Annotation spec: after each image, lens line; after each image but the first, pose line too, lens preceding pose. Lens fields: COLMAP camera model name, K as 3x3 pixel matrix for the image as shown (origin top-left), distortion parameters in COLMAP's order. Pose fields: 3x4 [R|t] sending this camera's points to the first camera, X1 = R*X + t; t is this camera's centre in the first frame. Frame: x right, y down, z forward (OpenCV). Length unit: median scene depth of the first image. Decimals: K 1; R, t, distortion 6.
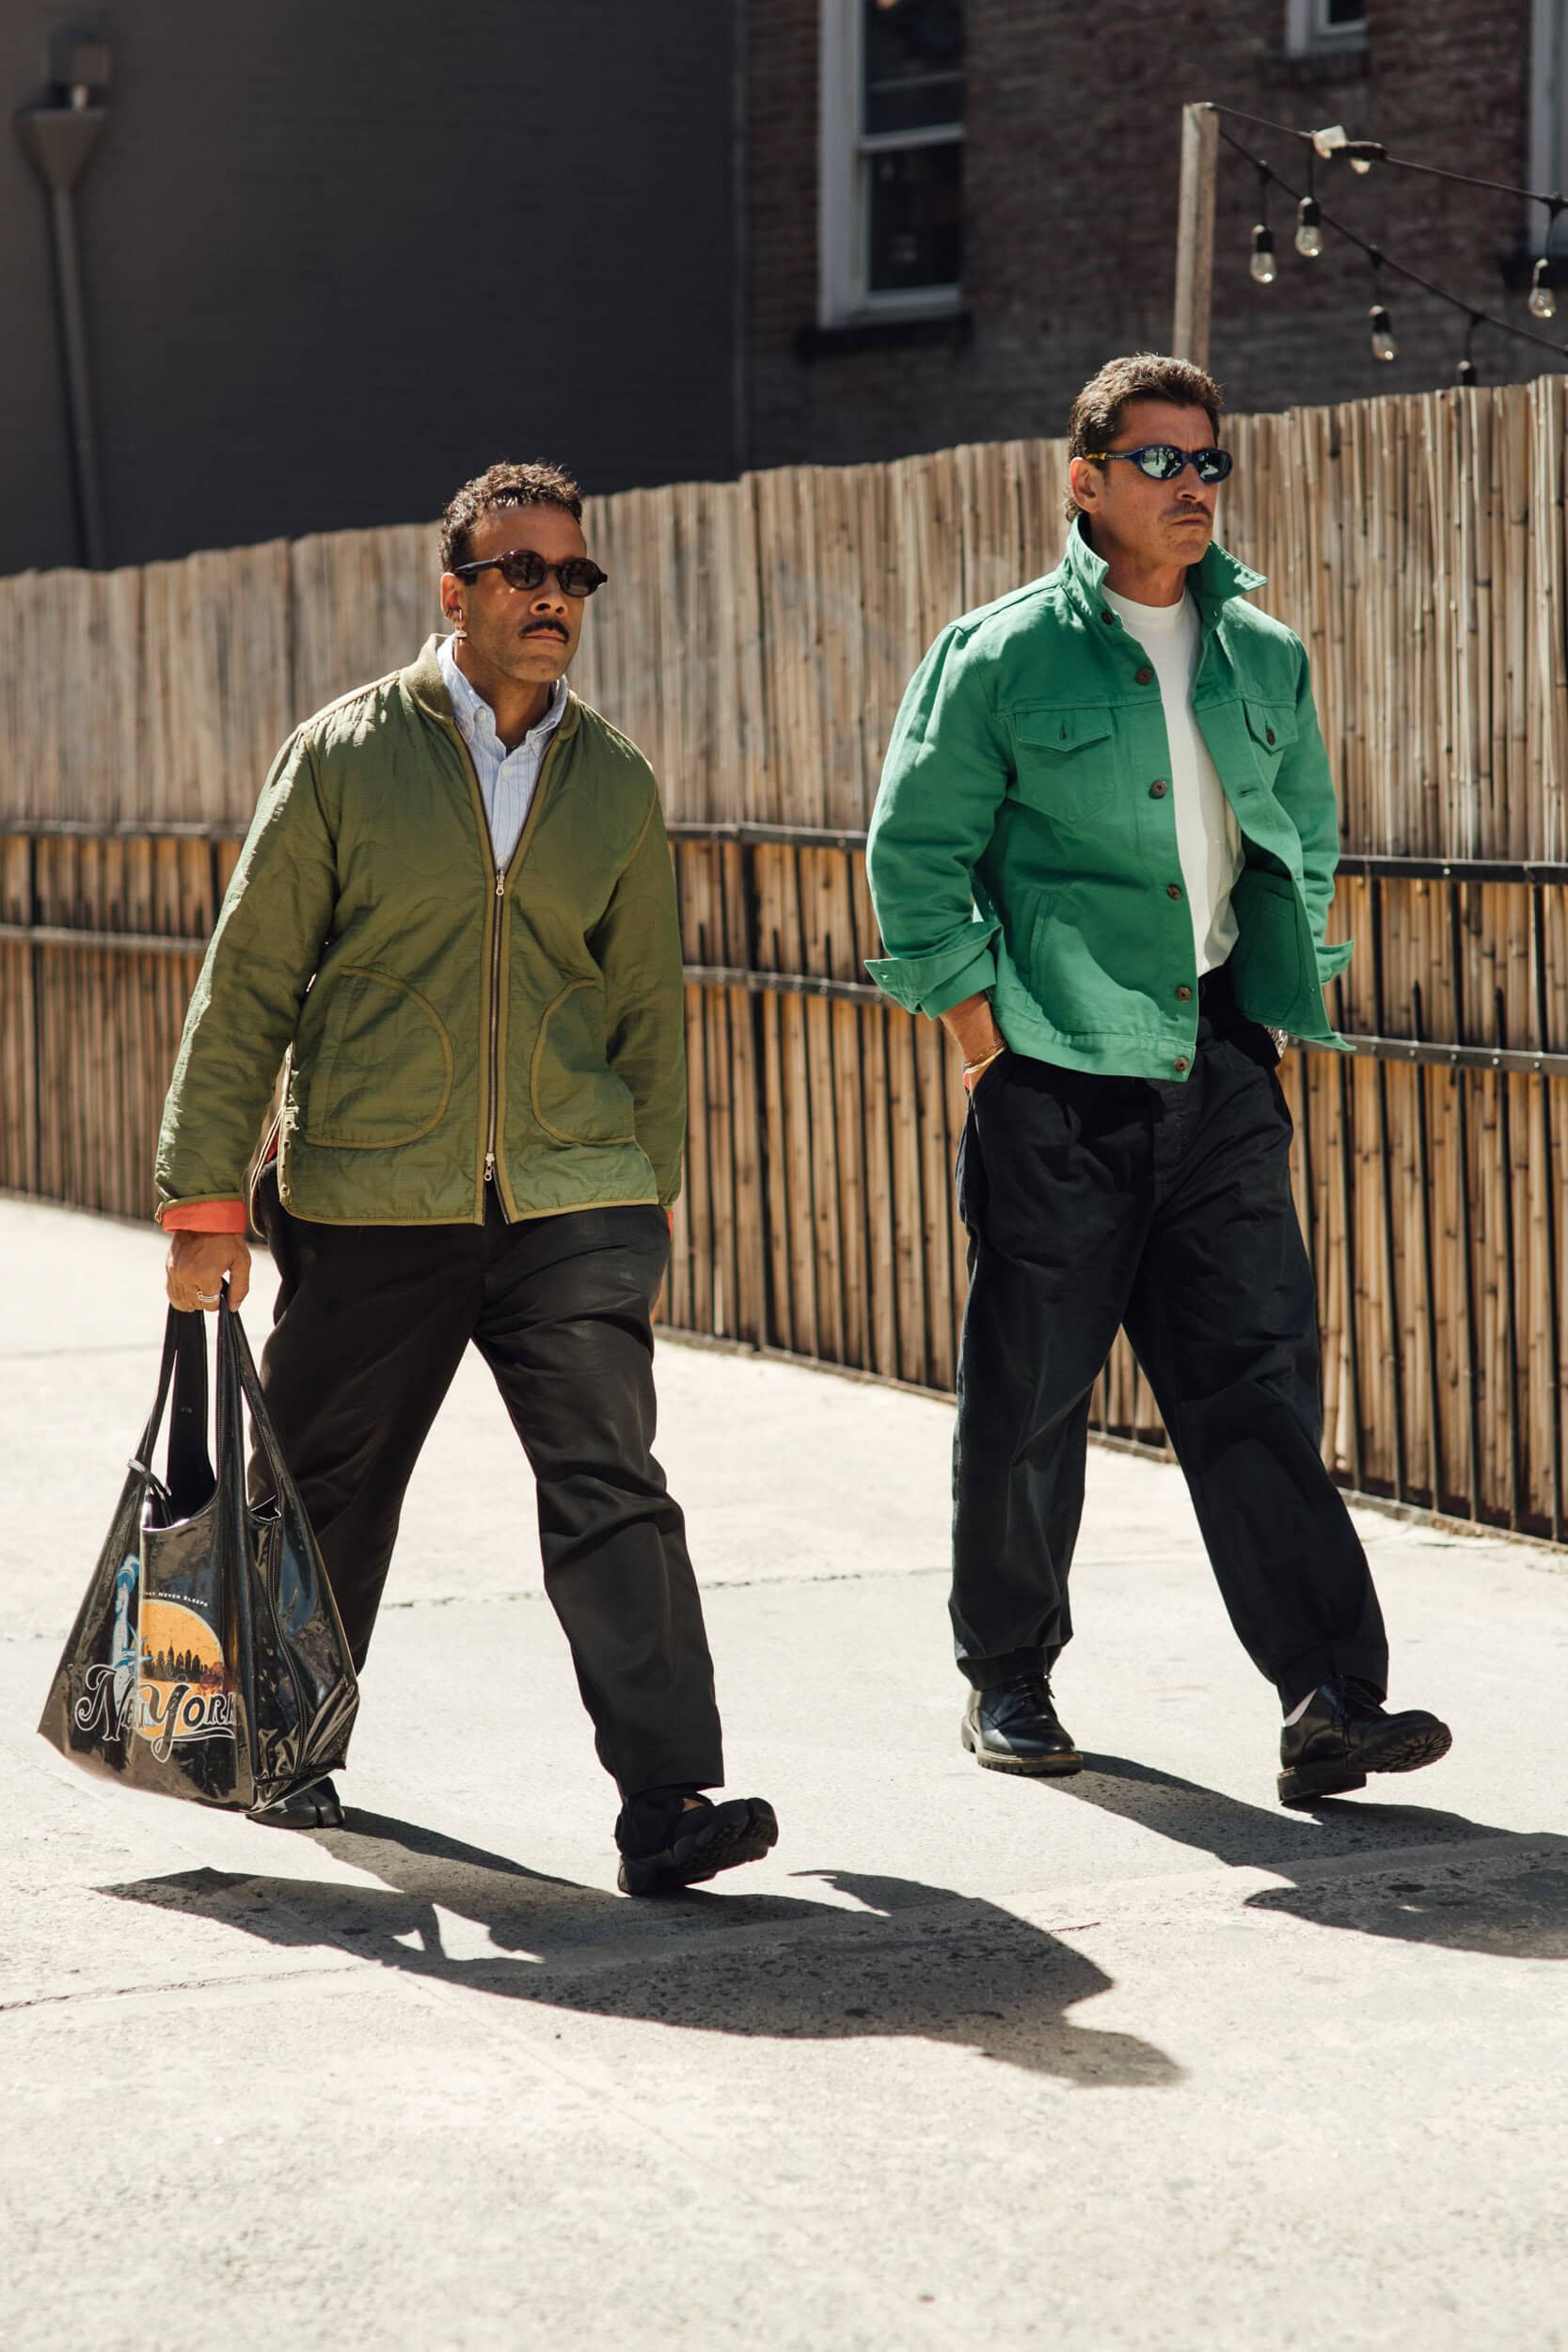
lens RADIAL K [[5720.9, 0, 784.0], [0, 5720.9, 1176.0], [0, 0, 1]] dist [0.004072, -0.566915]
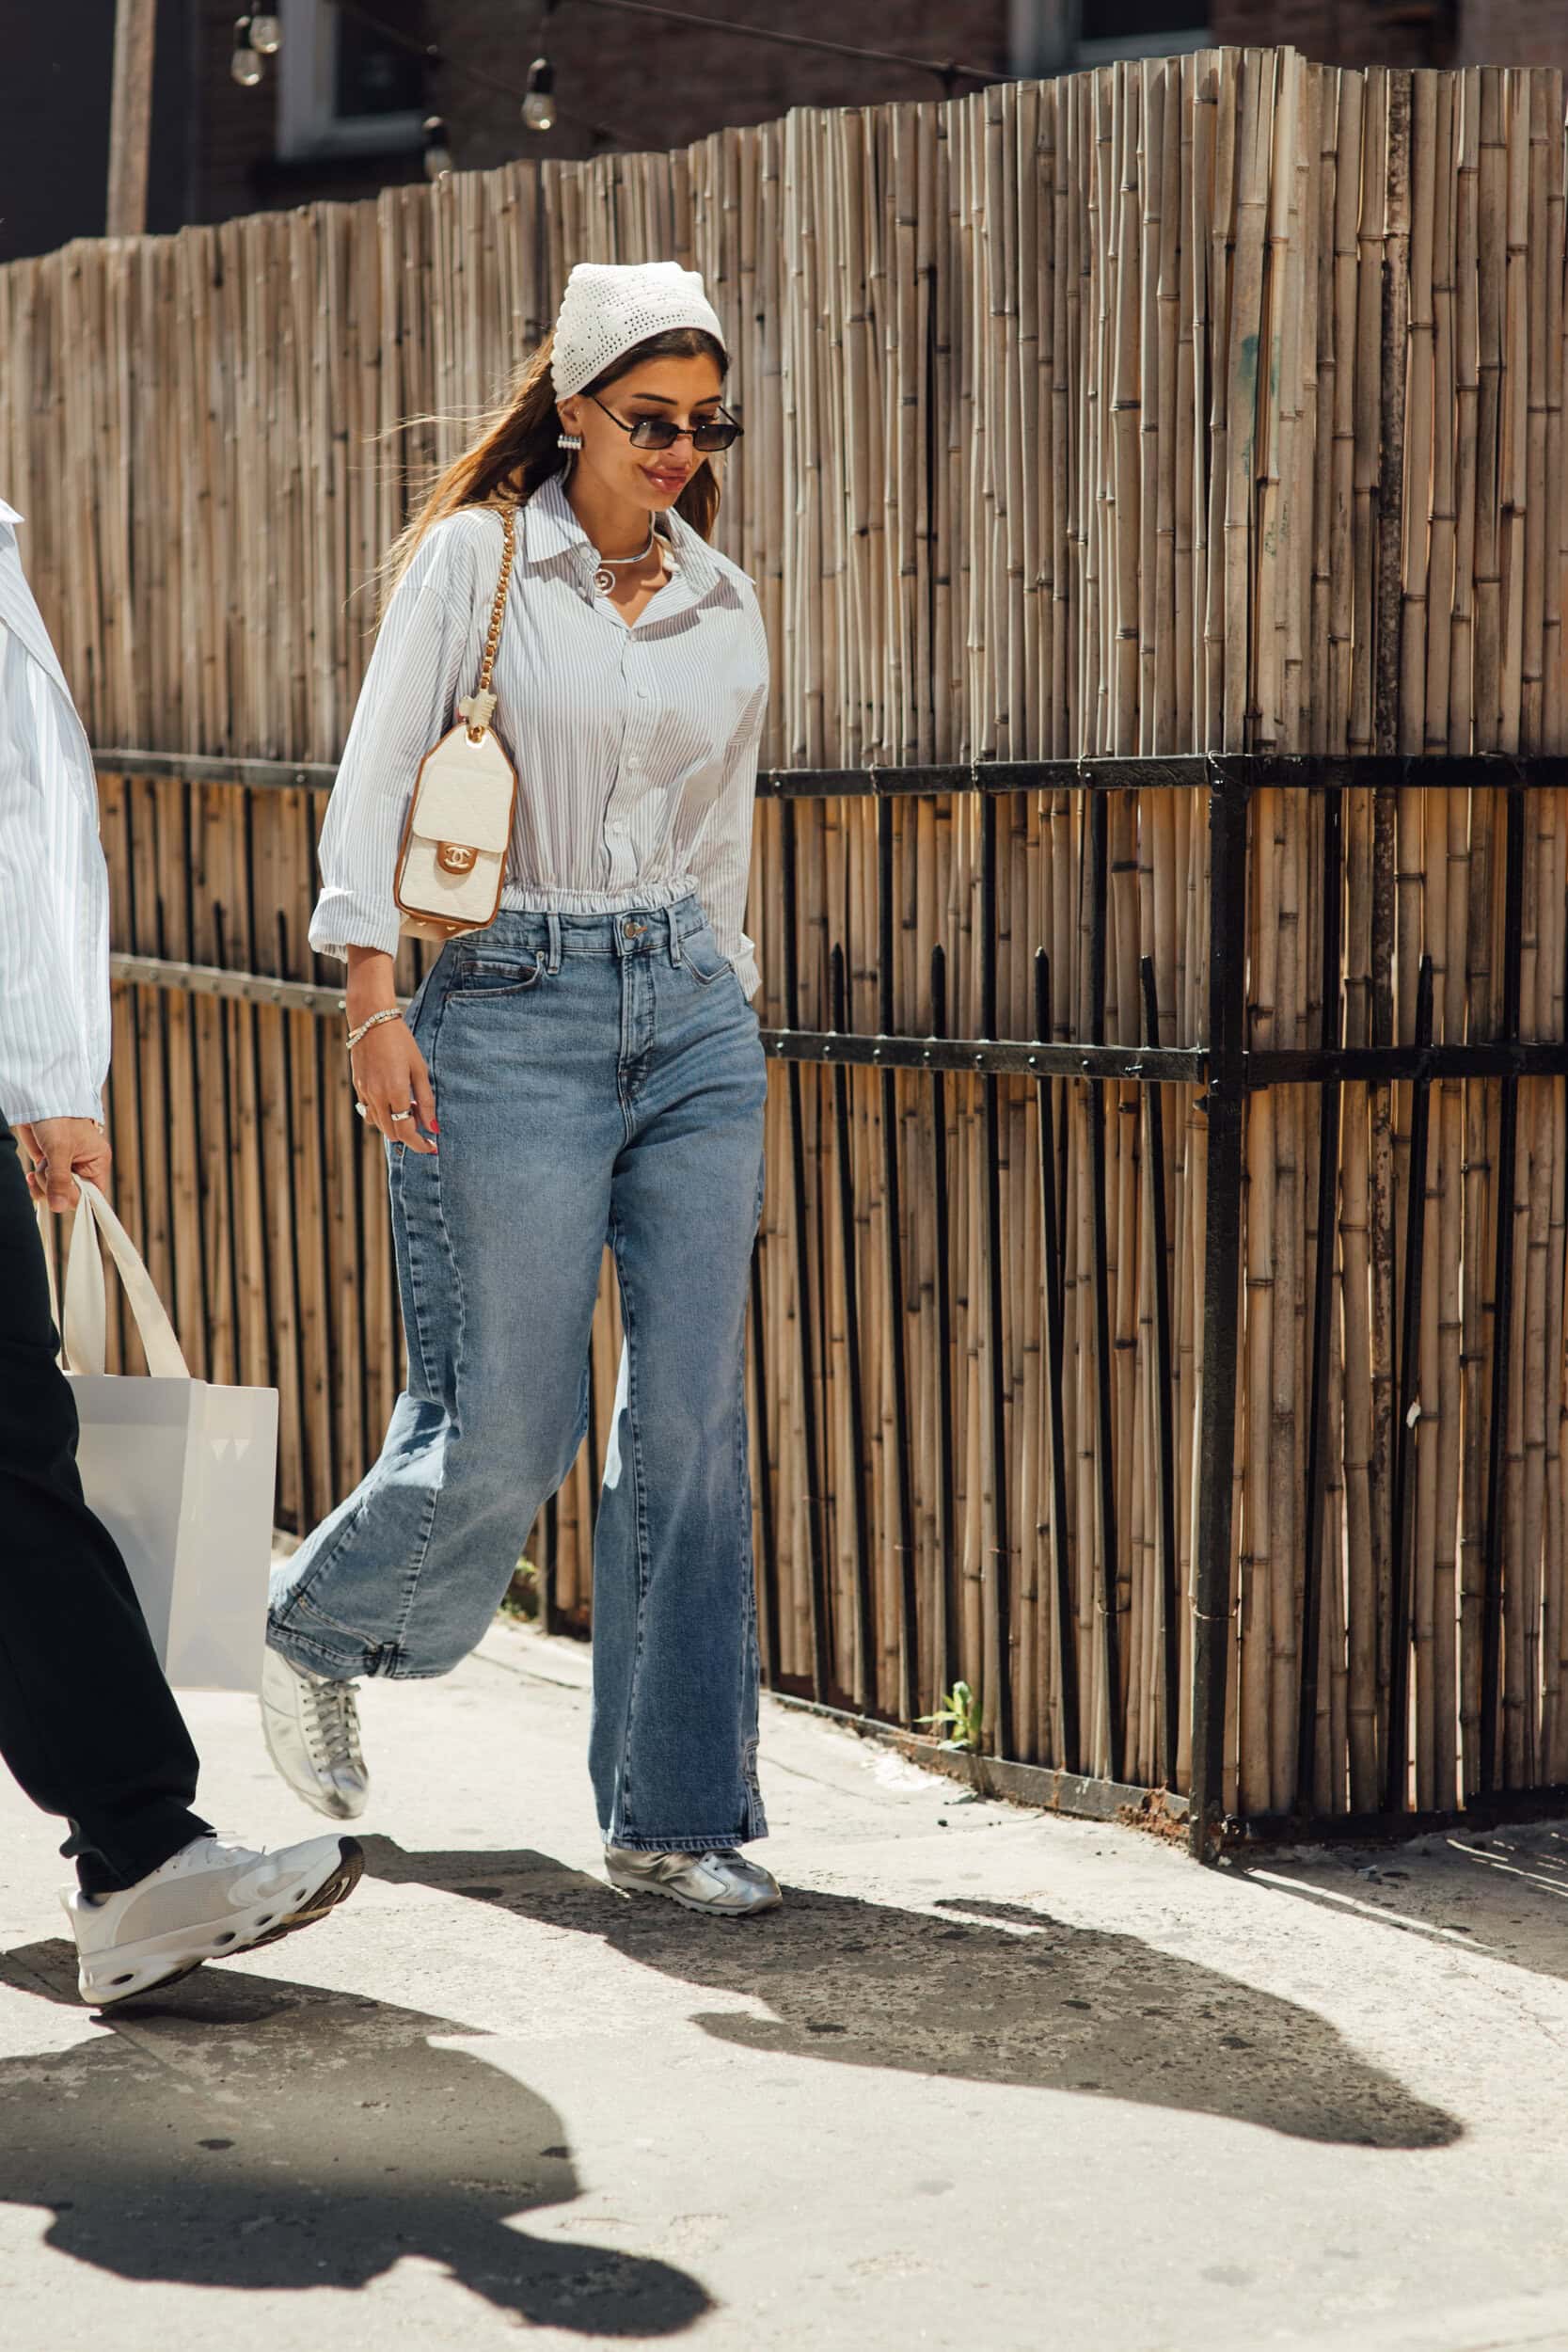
lens RADIAL K [[6494.3, 0, 721.4], [0, 6494.3, 1130.4], [0, 0, 1]] dist [0.001764, -0.373595]
pose [[0.999832, 0.017774, -0.004403, 0.145117], [-0.017789, 0.999837, -0.003229, 0.000413], [0.004345, 0.003307, 0.999985, 0.035801]]
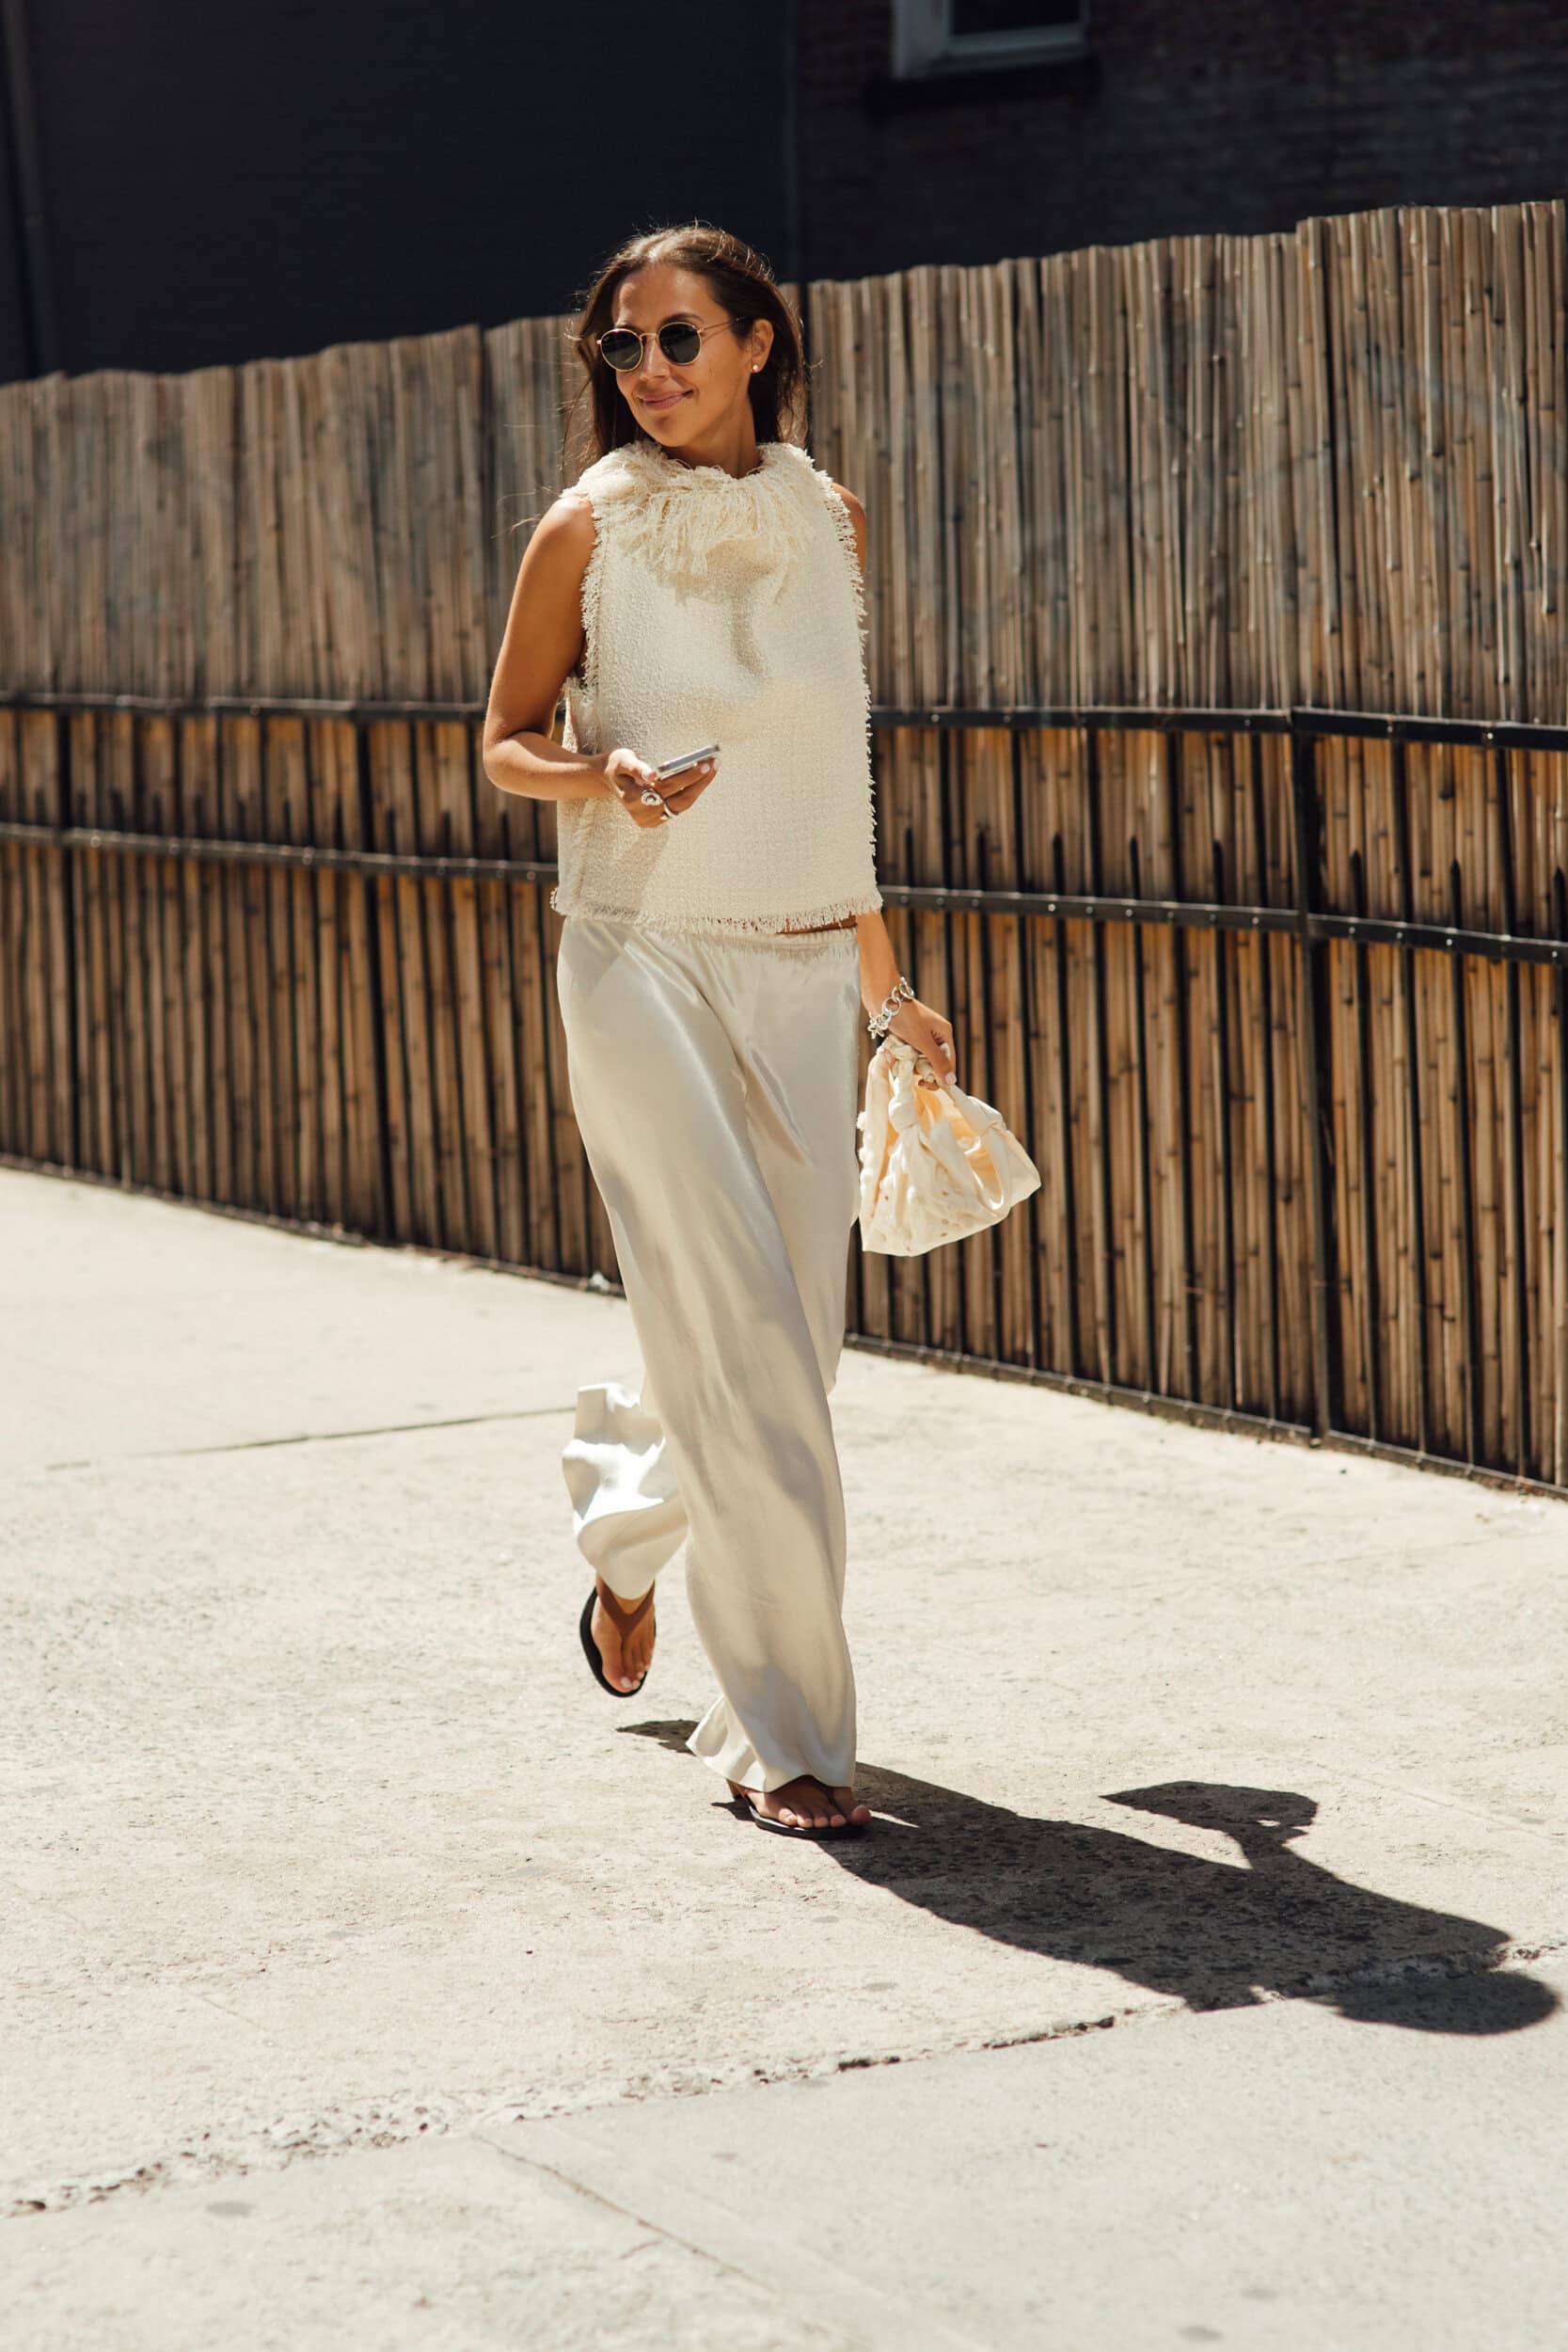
lens RADIAL K [[5829.5, 0, 784.0], [0, 5829.5, 1176.0], [0, 0, 1]] dist [-0.016464, -0.452758]
pose [[0.997716, -0.015914, 0.065651, -0.122875], [0.013976, 0.999456, 0.029877, -0.025844], [-0.066091, -0.028891, 0.997395, 0.274947]]
